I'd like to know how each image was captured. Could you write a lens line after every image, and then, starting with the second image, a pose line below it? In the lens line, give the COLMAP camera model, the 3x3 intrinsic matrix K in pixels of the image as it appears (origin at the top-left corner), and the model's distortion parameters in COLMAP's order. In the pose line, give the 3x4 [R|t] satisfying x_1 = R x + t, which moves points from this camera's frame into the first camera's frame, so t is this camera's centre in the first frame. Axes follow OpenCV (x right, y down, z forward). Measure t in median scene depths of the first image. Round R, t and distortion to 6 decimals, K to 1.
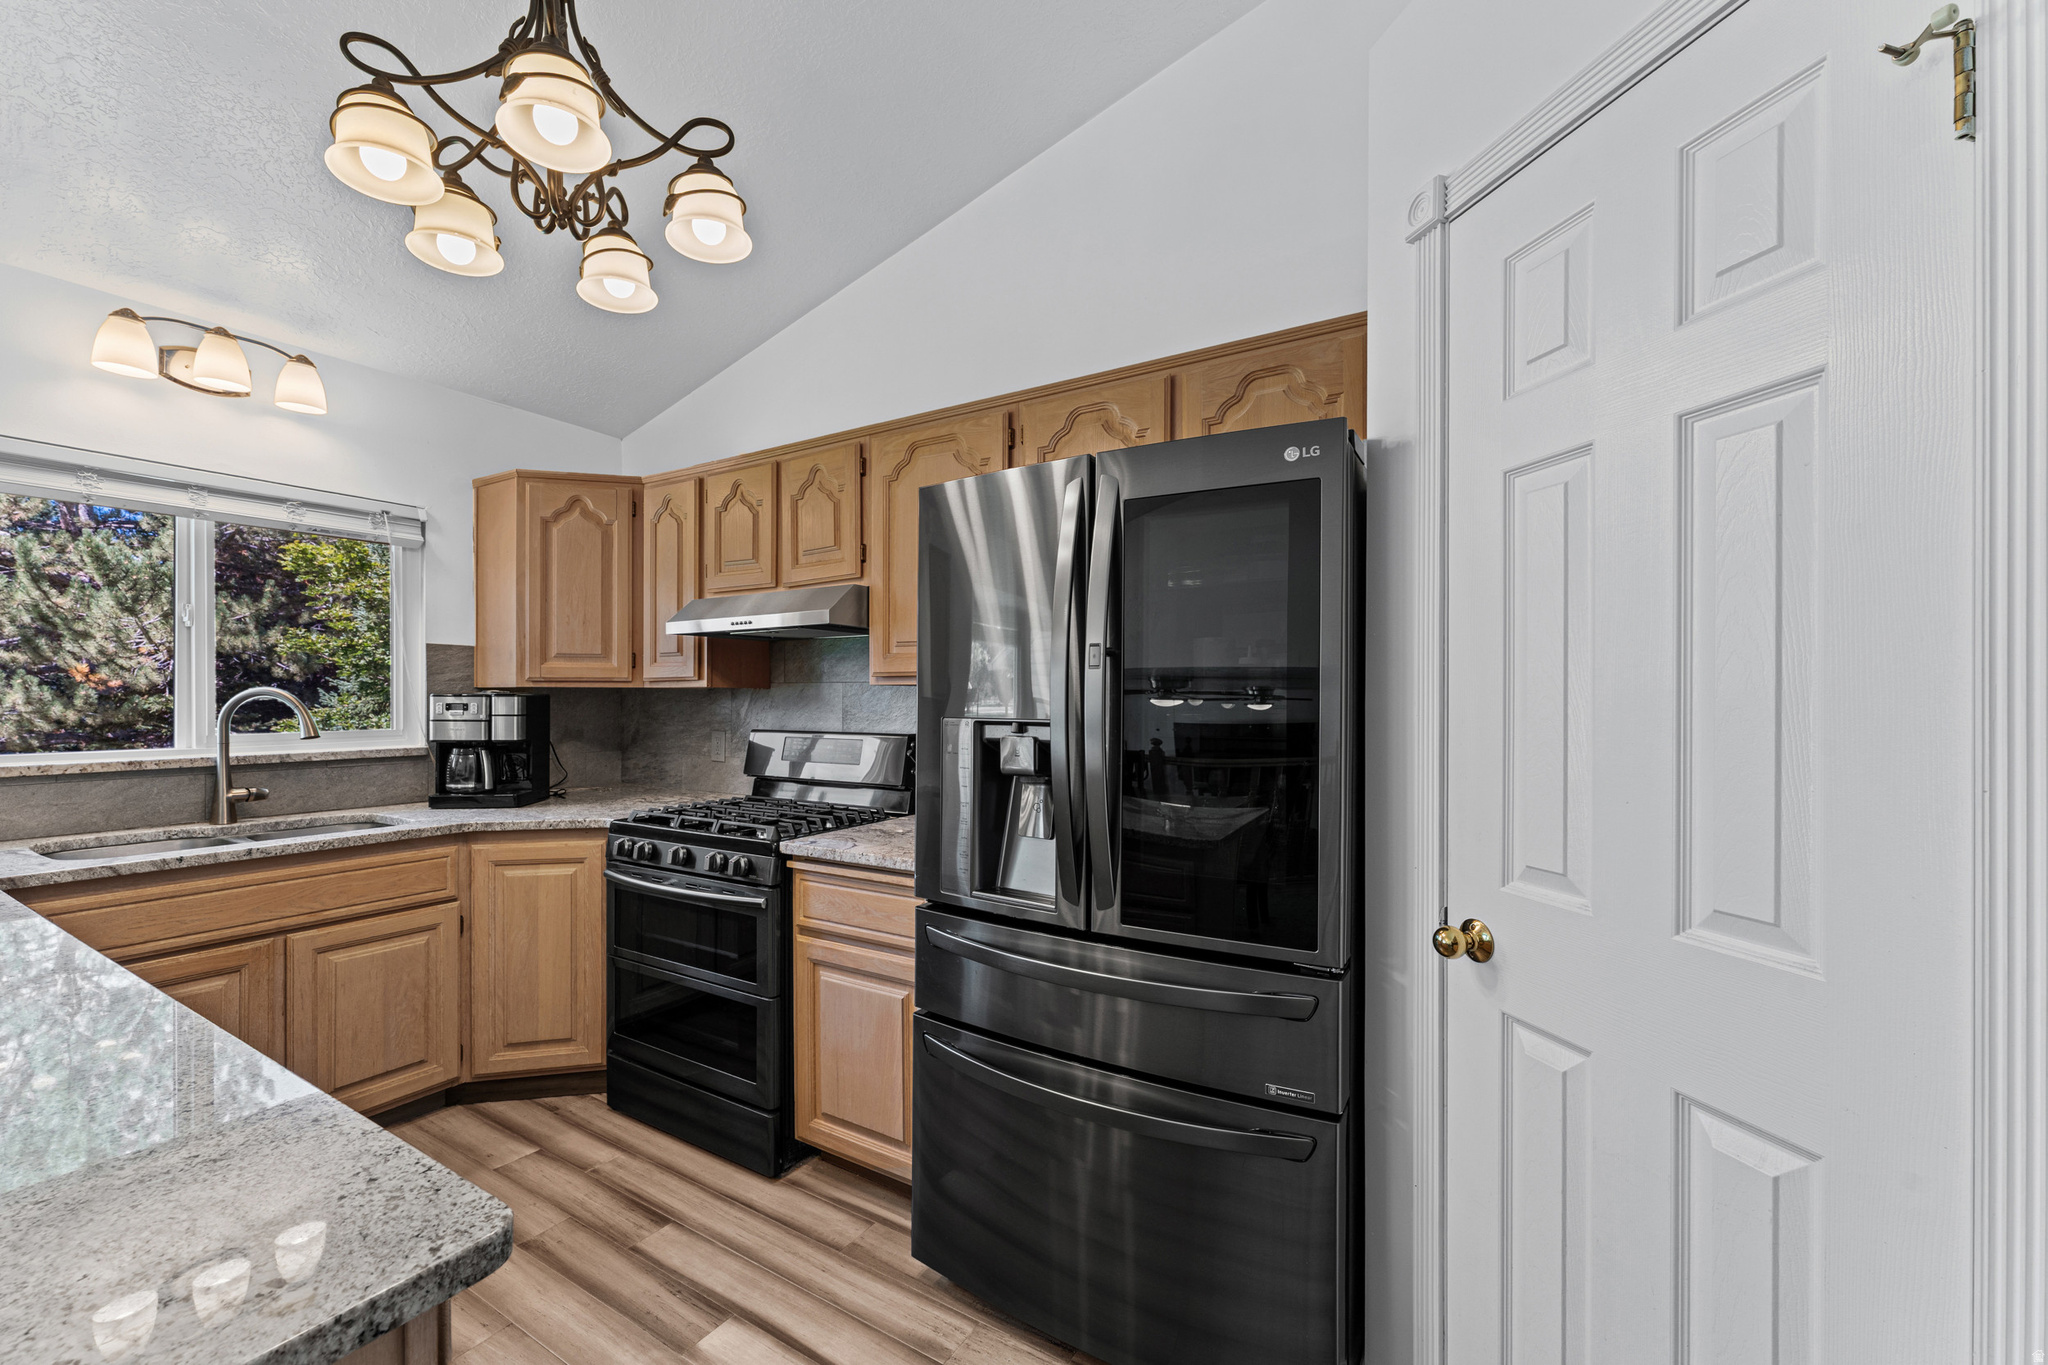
lens RADIAL K [[819.3, 0, 1019.3], [0, 819.3, 692.5], [0, 0, 1]] dist [0.006681, -0.000739]
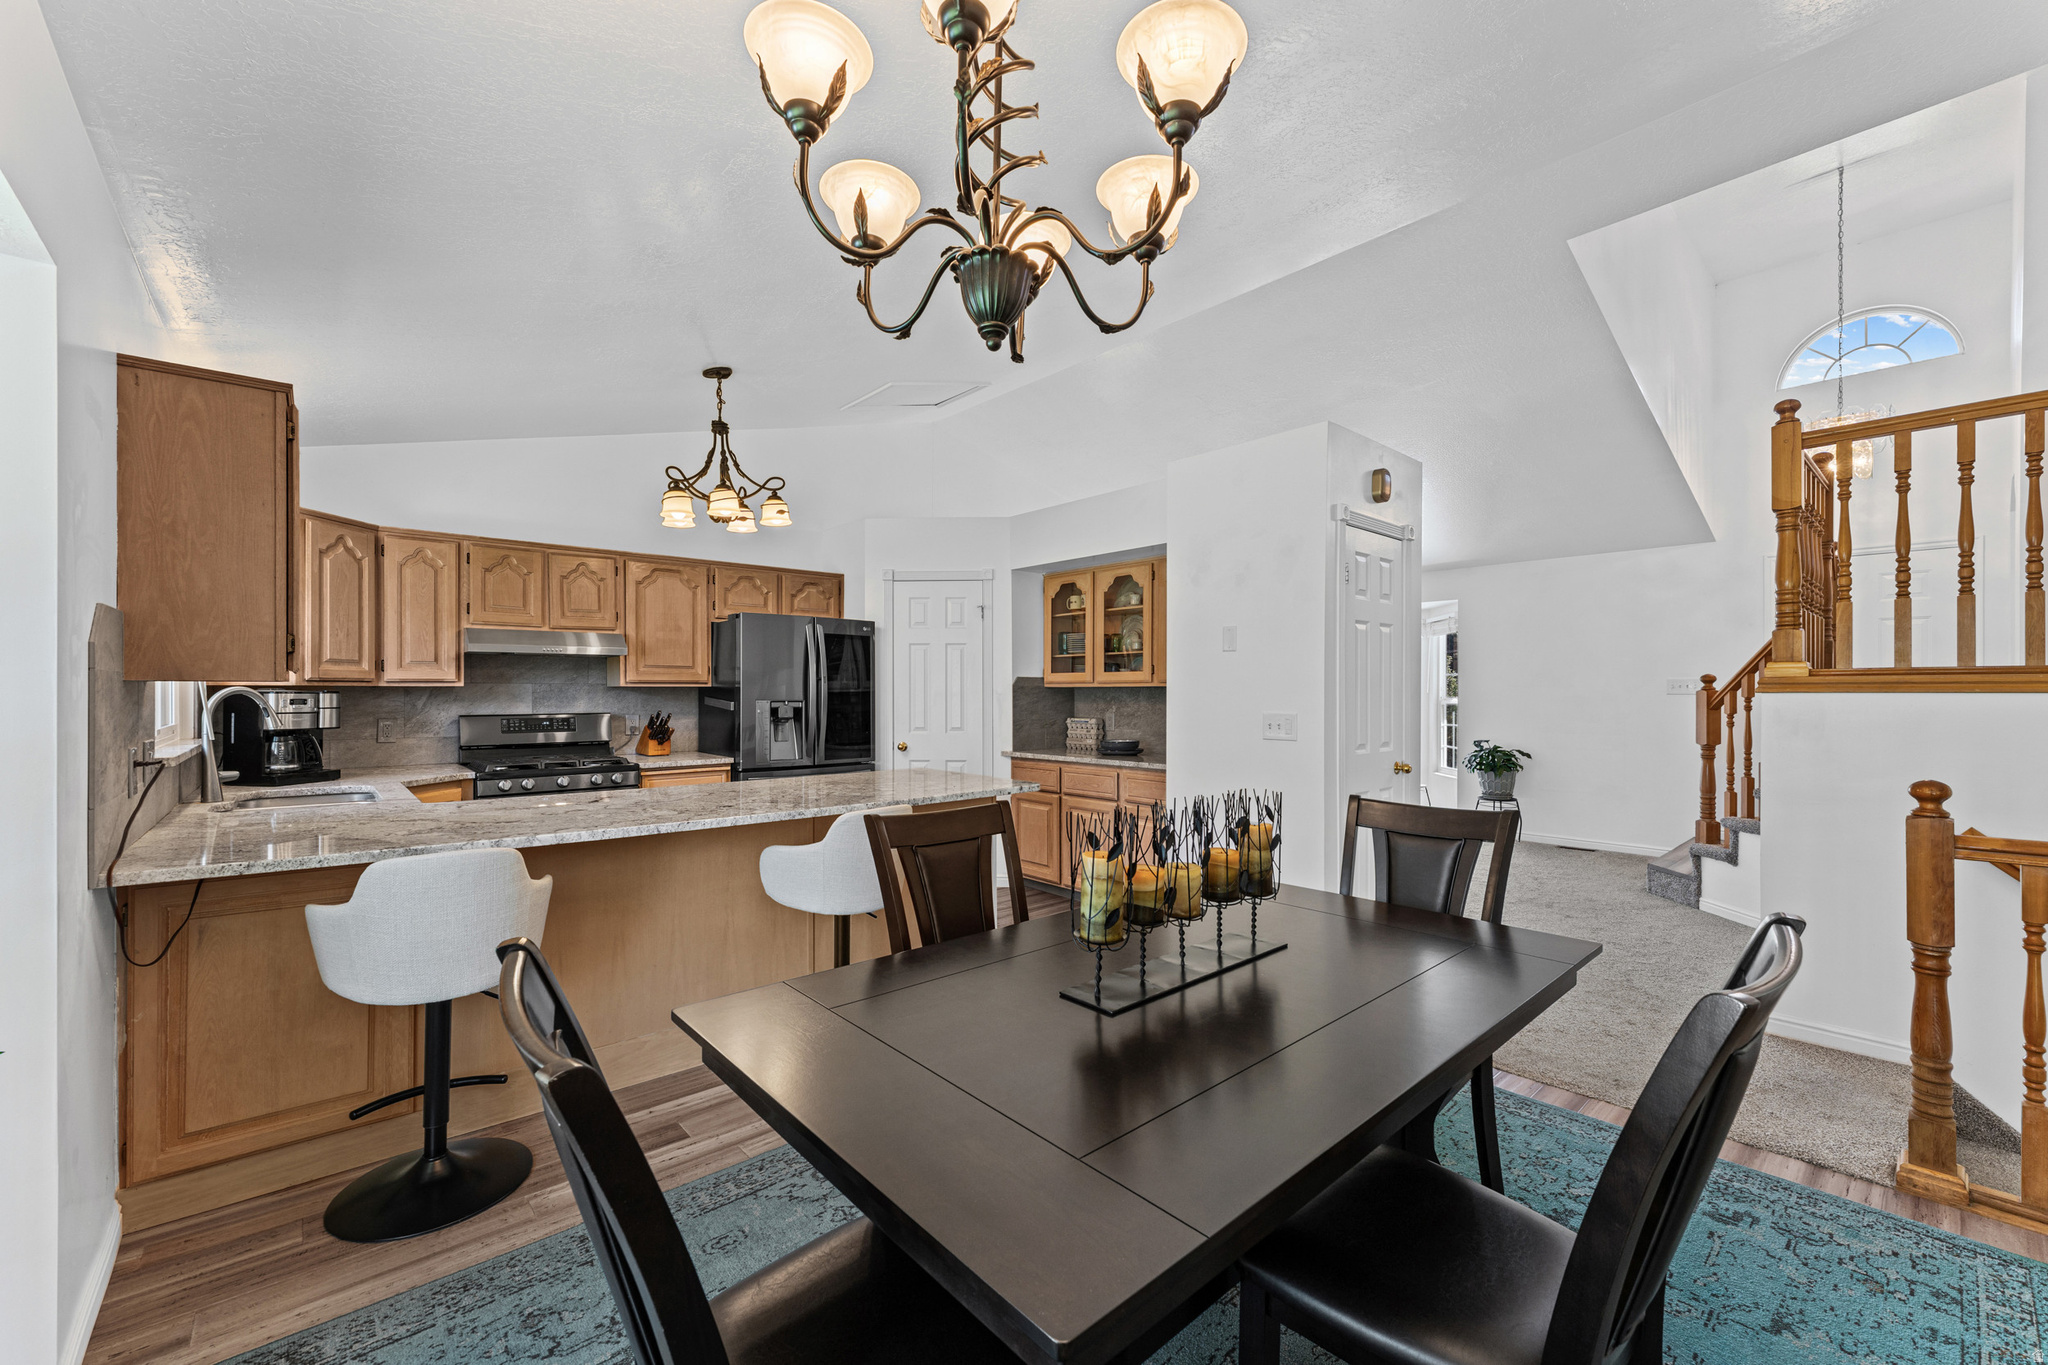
lens RADIAL K [[819.3, 0, 1020.1], [0, 819.3, 678.2], [0, 0, 1]] dist [0.006681, -0.000739]
pose [[0.286432, 0.014284, 0.957994, -1.976002], [-0.004996, 0.999898, -0.013415, -0.008256], [-0.958087, -0.000943, 0.286474, -0.493433]]
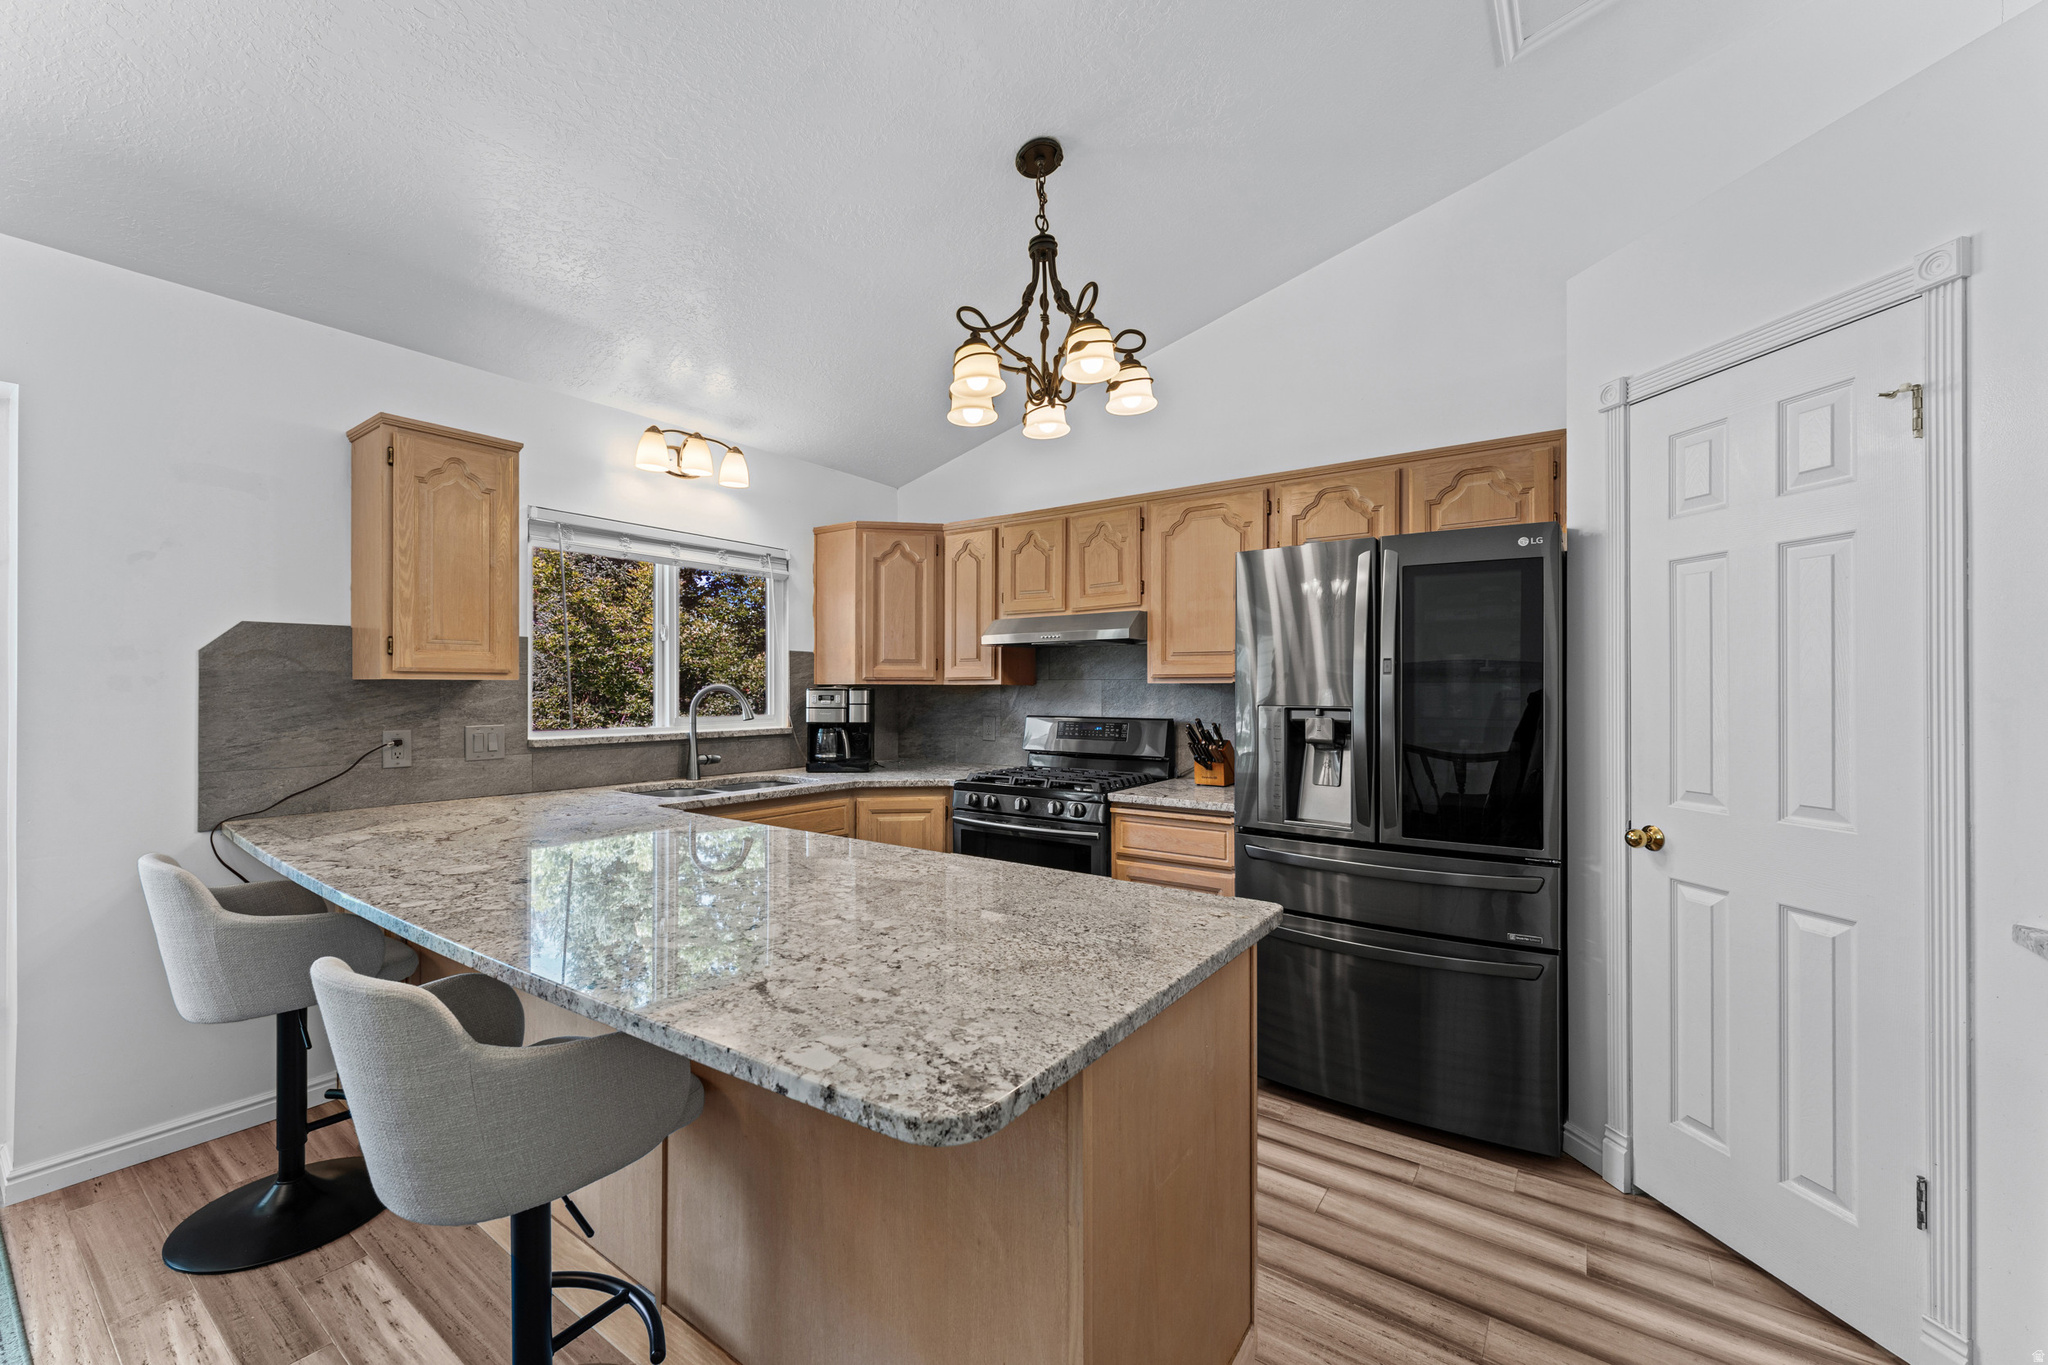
lens RADIAL K [[819.3, 0, 1018.2], [0, 819.3, 679.5], [0, 0, 1]] dist [0.006681, -0.000739]
pose [[0.997974, 0.001914, -0.063602, -0.354016], [-0.002489, 0.999957, -0.008973, -0.002464], [0.063582, 0.009113, 0.997935, -0.429424]]
